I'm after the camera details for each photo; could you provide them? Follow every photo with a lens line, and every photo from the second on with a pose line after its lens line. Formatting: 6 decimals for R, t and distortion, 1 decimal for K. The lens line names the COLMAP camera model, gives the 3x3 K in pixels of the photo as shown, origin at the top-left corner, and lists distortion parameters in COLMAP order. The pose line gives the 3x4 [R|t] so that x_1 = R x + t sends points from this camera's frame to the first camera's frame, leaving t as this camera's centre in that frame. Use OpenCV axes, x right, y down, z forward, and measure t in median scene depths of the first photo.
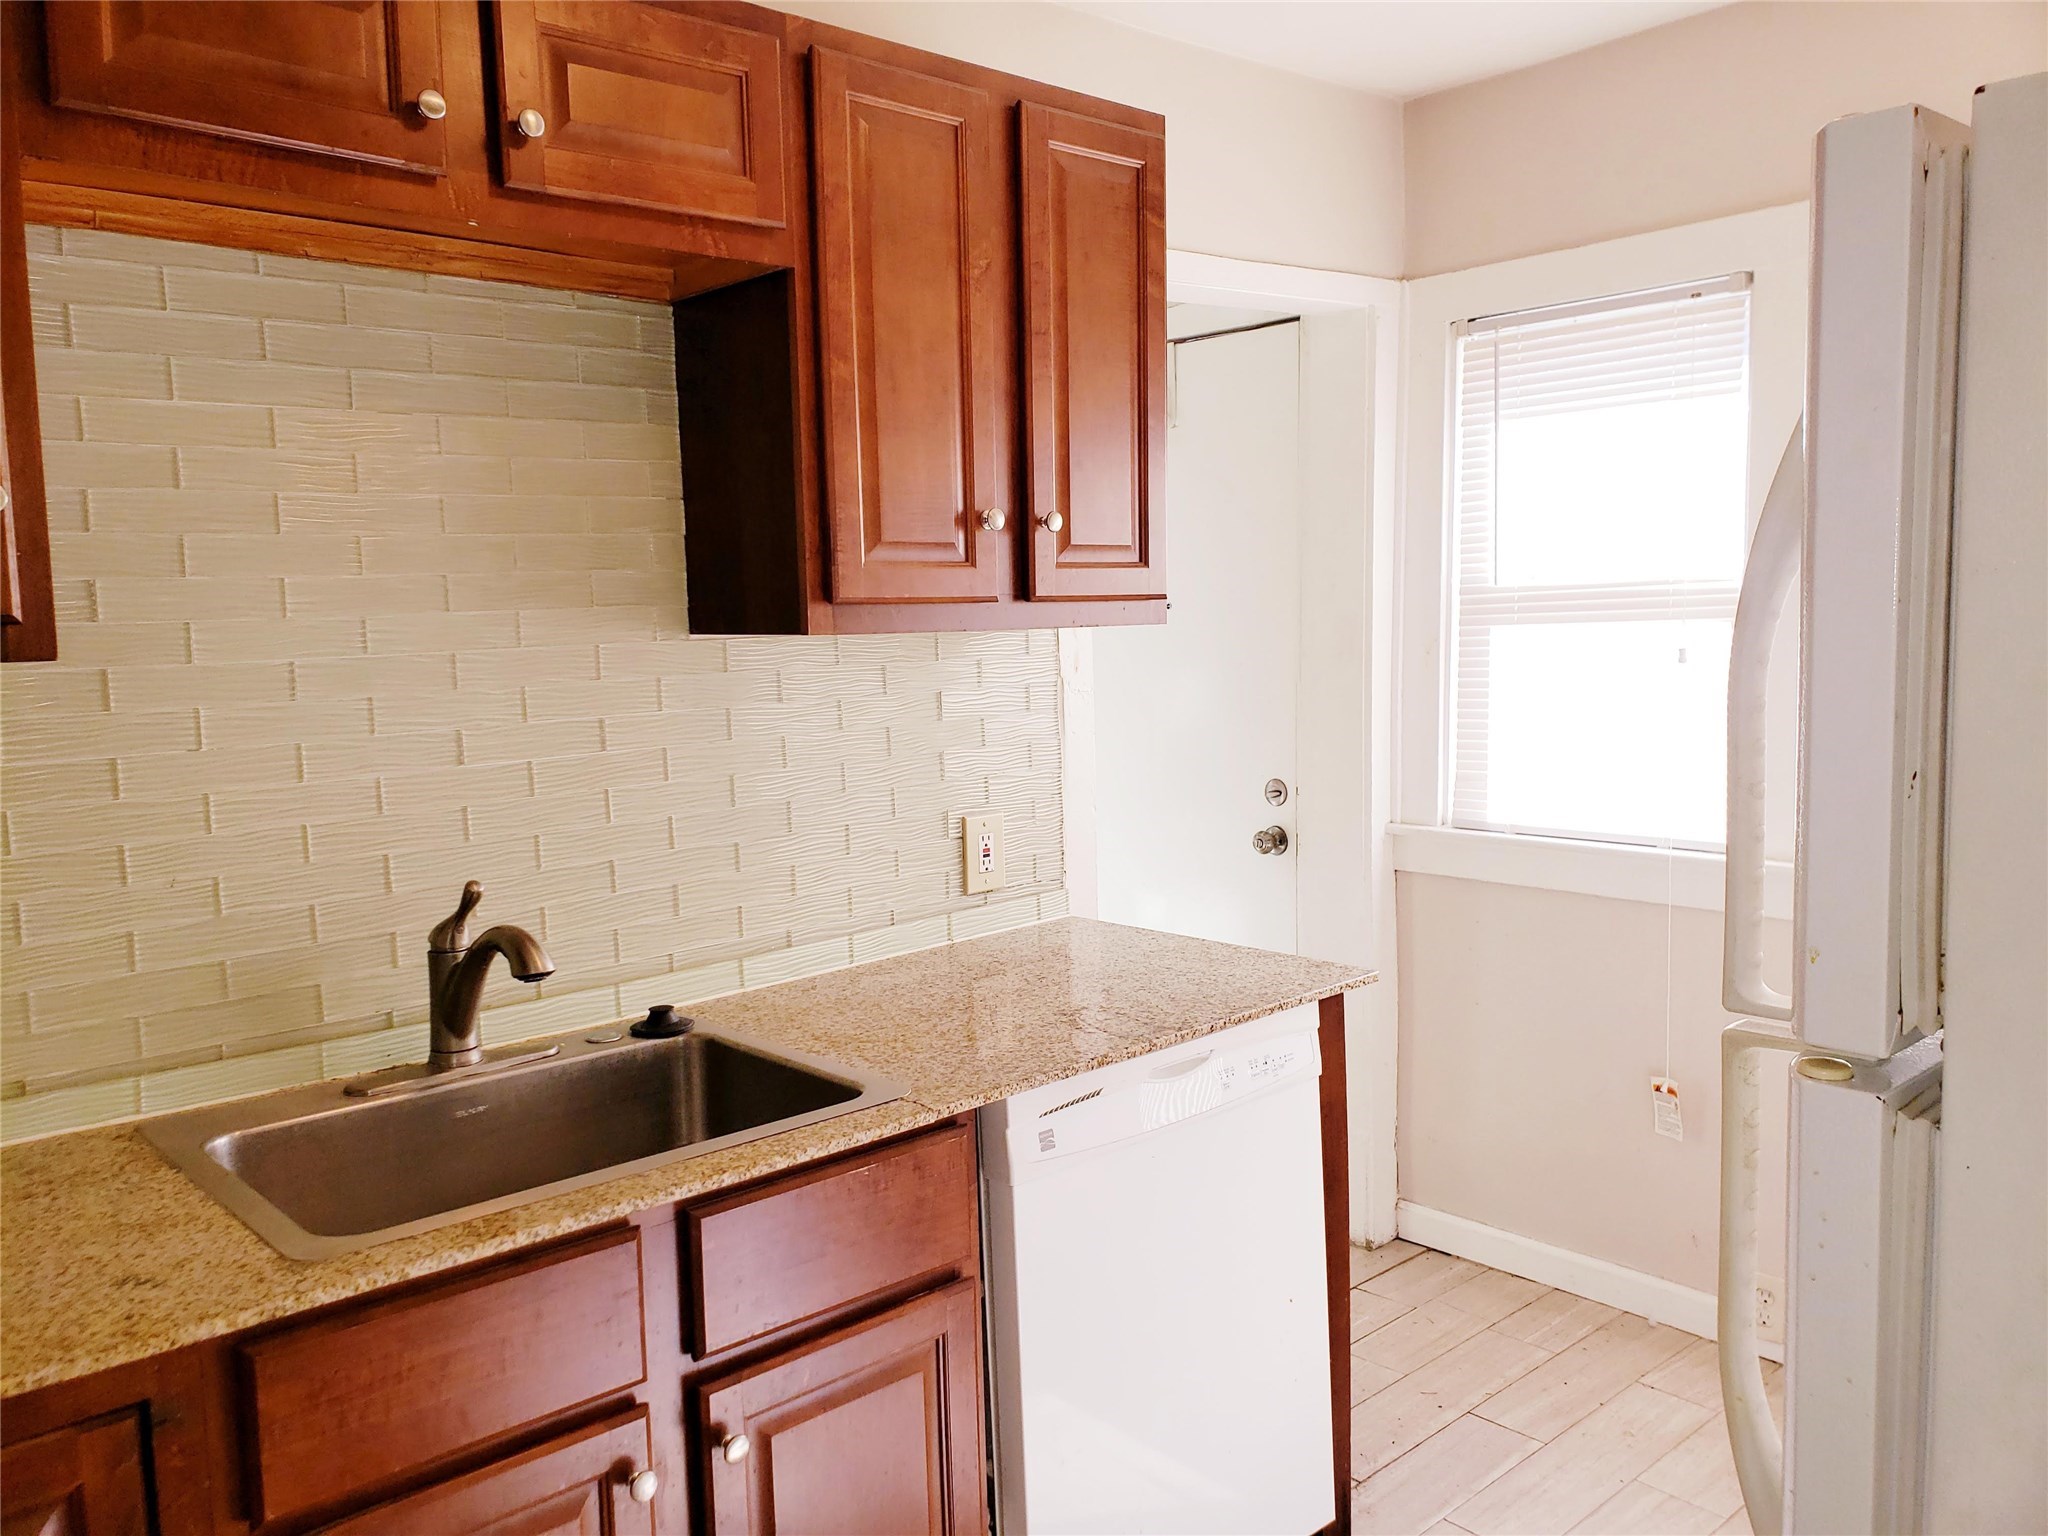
lens RADIAL K [[1612.2, 0, 1020.4], [0, 1612.2, 751.5], [0, 0, 1]] dist [0.039367, -0.002657]
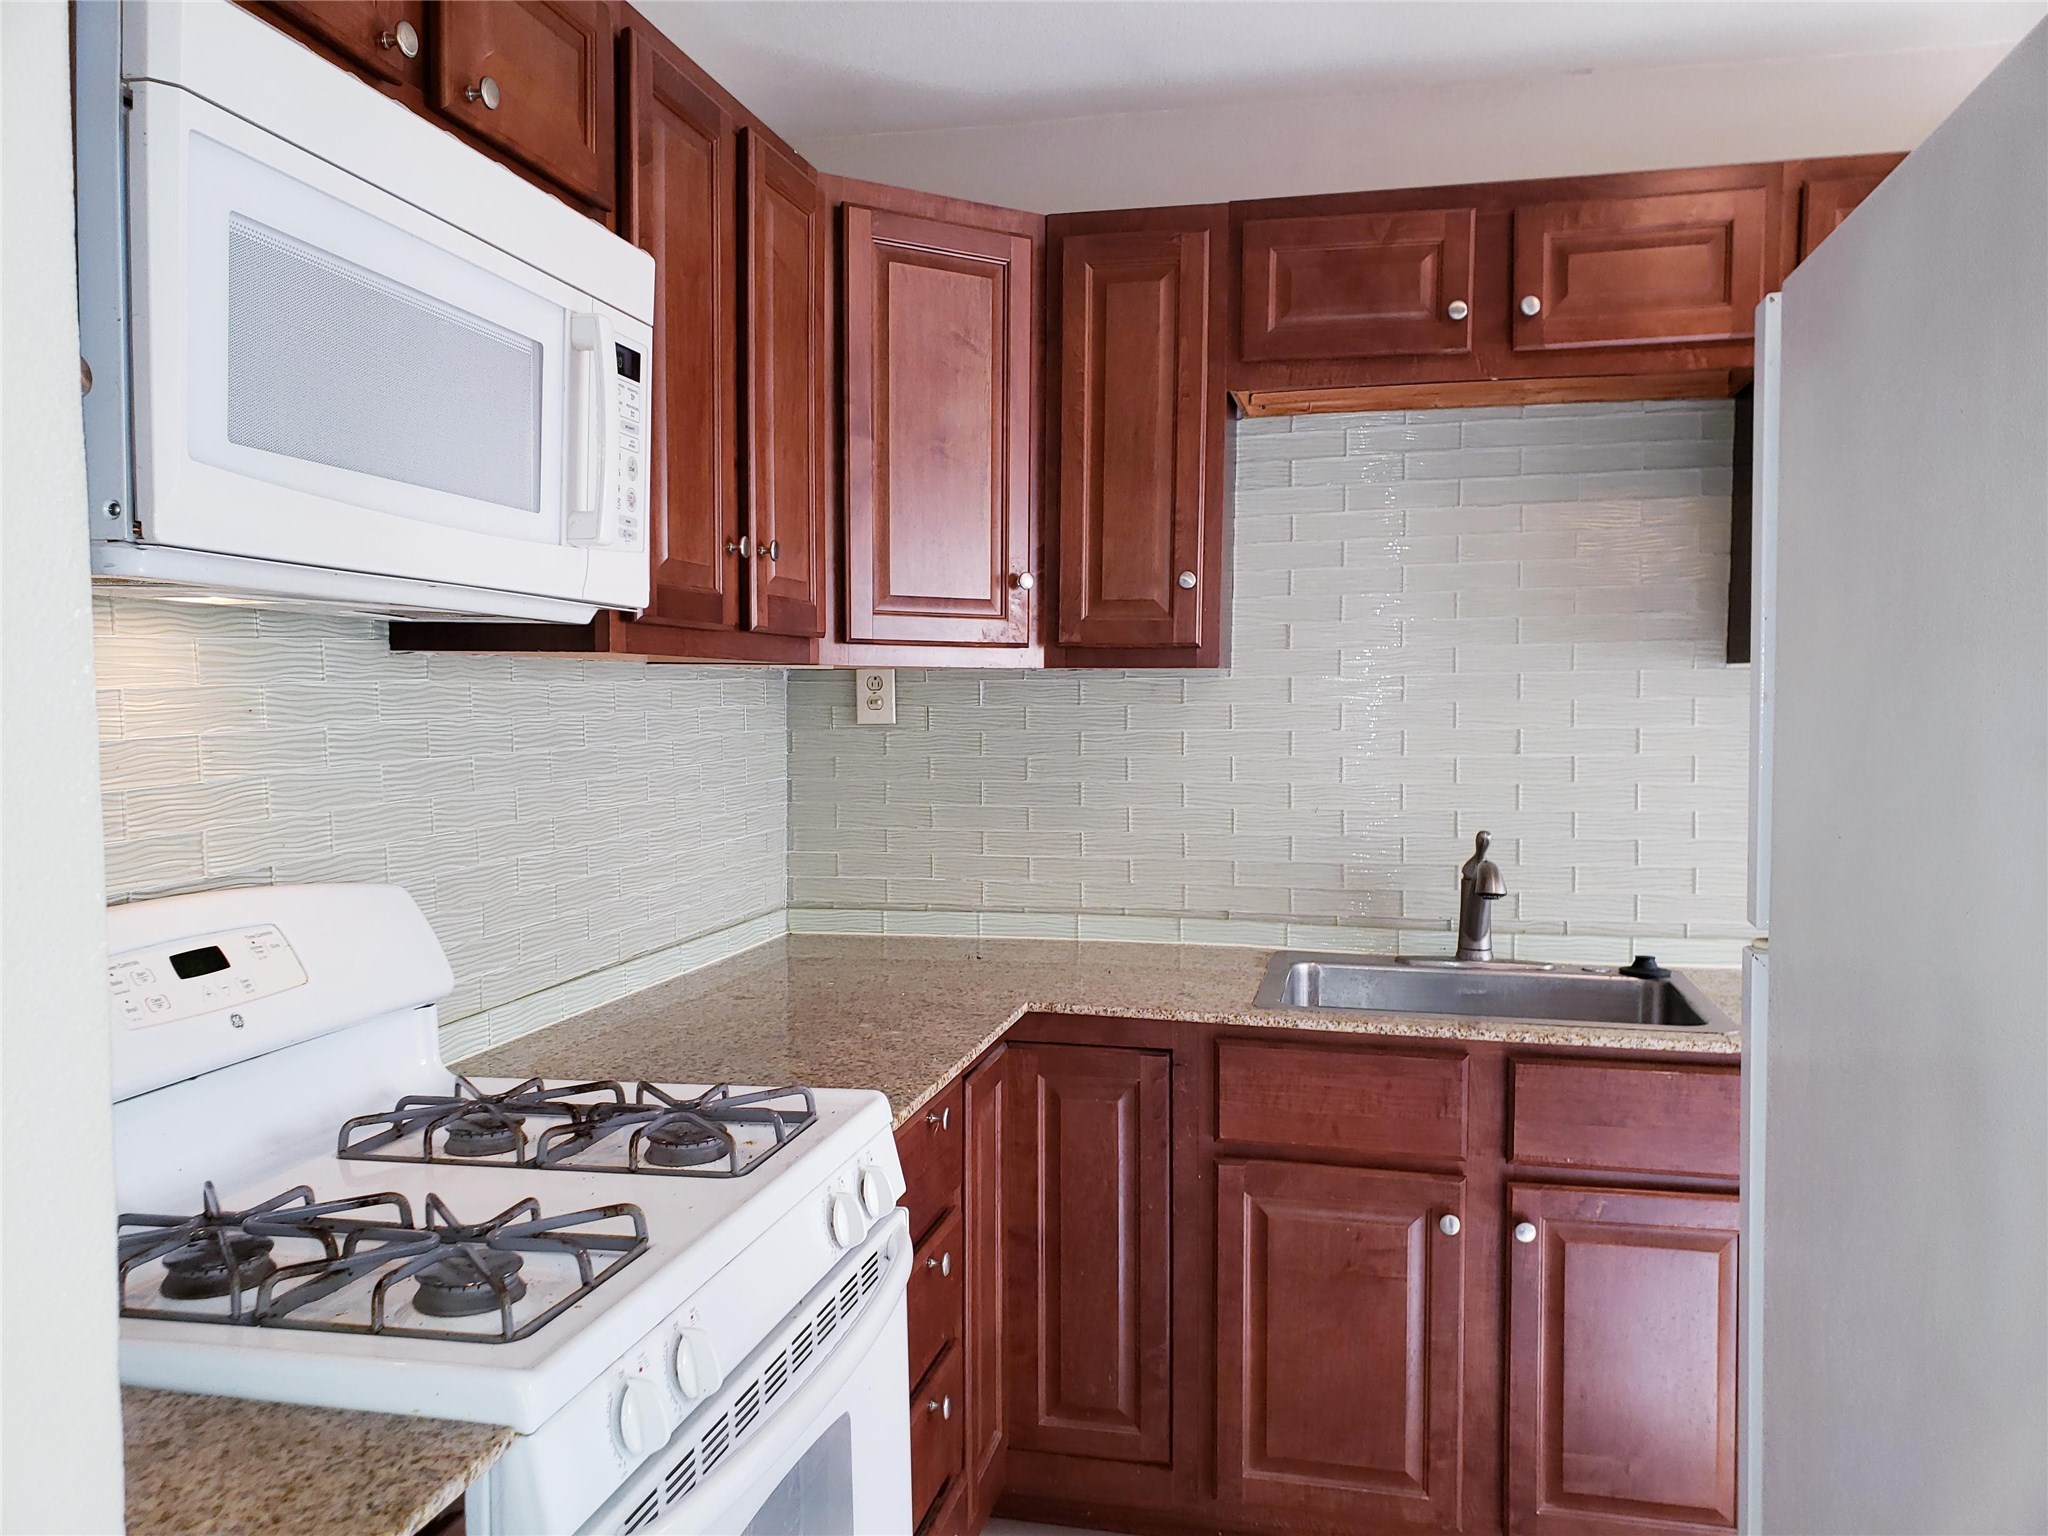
lens RADIAL K [[1612.2, 0, 1021.0], [0, 1612.2, 771.2], [0, 0, 1]] dist [0.039367, -0.002657]
pose [[0.592552, 0.072814, -0.802234, 0.557144], [-0.087877, 0.995806, 0.025475, 0.026552], [0.800724, 0.055402, 0.596466, -0.182608]]
